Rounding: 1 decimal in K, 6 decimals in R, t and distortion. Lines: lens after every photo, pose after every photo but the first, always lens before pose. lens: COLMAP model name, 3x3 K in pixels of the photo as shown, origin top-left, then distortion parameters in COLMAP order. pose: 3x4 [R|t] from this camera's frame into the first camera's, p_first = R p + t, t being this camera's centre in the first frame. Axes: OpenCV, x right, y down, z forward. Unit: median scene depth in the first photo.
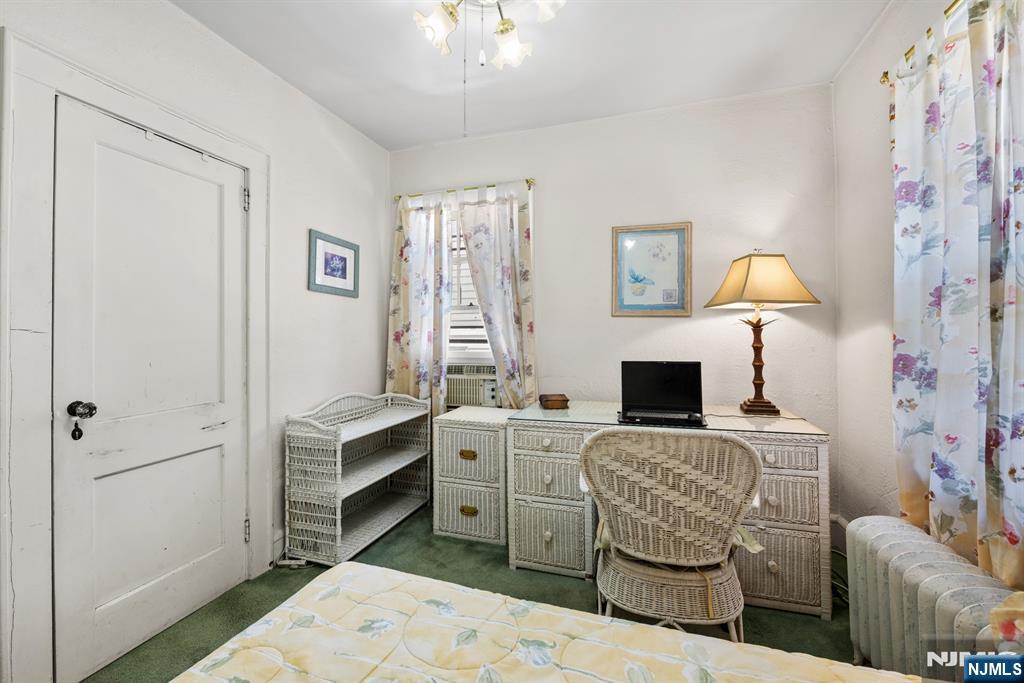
lens RADIAL K [[412.0, 0, 498.9], [0, 412.0, 328.1], [0, 0, 1]] dist [-0.010285, 0.000106]
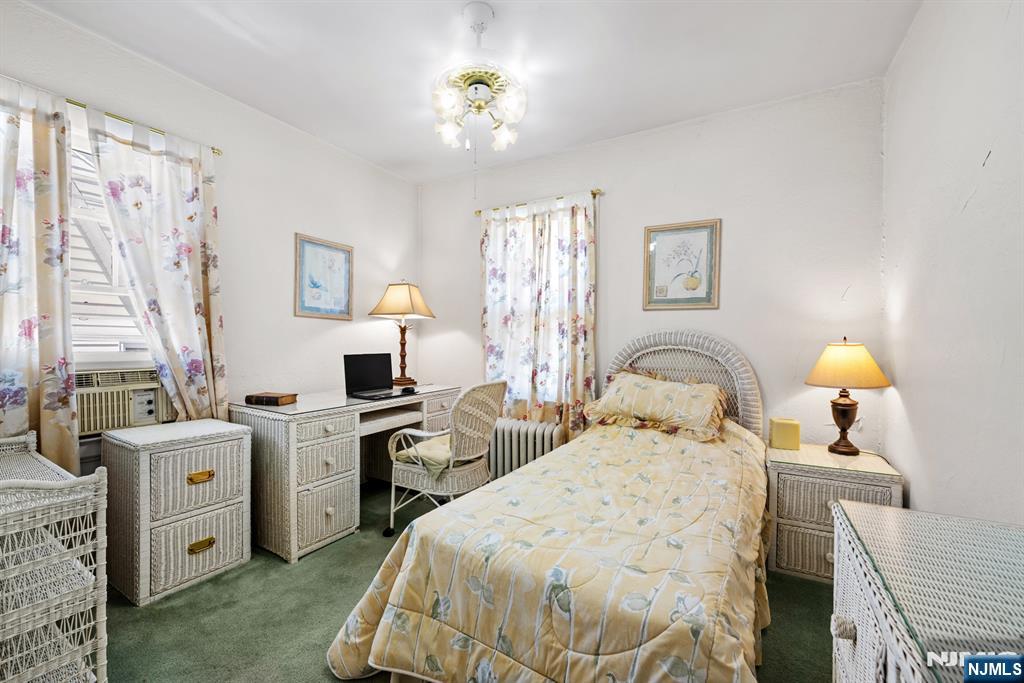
lens RADIAL K [[412.0, 0, 501.0], [0, 412.0, 342.3], [0, 0, 1]] dist [-0.010285, 0.000106]
pose [[0.237211, 0.004223, 0.971449, -0.658256], [-0.025988, 0.999660, 0.002001, 0.024750], [-0.971111, -0.025721, 0.237240, 0.226576]]
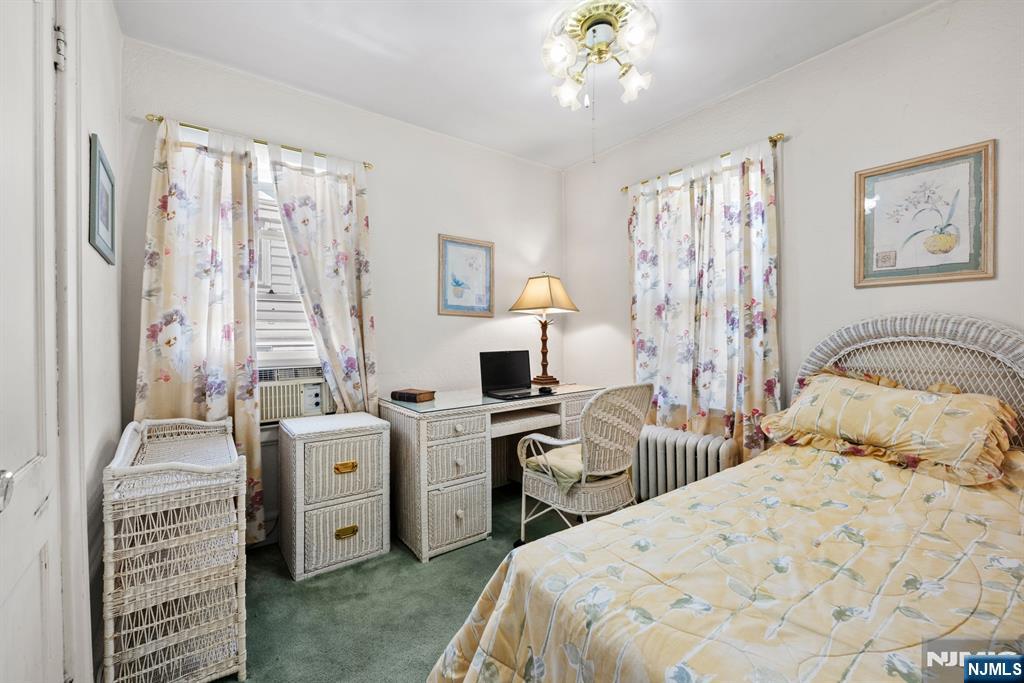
lens RADIAL K [[412.0, 0, 518.5], [0, 412.0, 336.0], [0, 0, 1]] dist [-0.010285, 0.000106]
pose [[0.580581, 0.001875, 0.814200, -0.518438], [-0.006603, 0.999975, 0.002406, 0.025769], [-0.814175, -0.006773, 0.580579, 0.191351]]
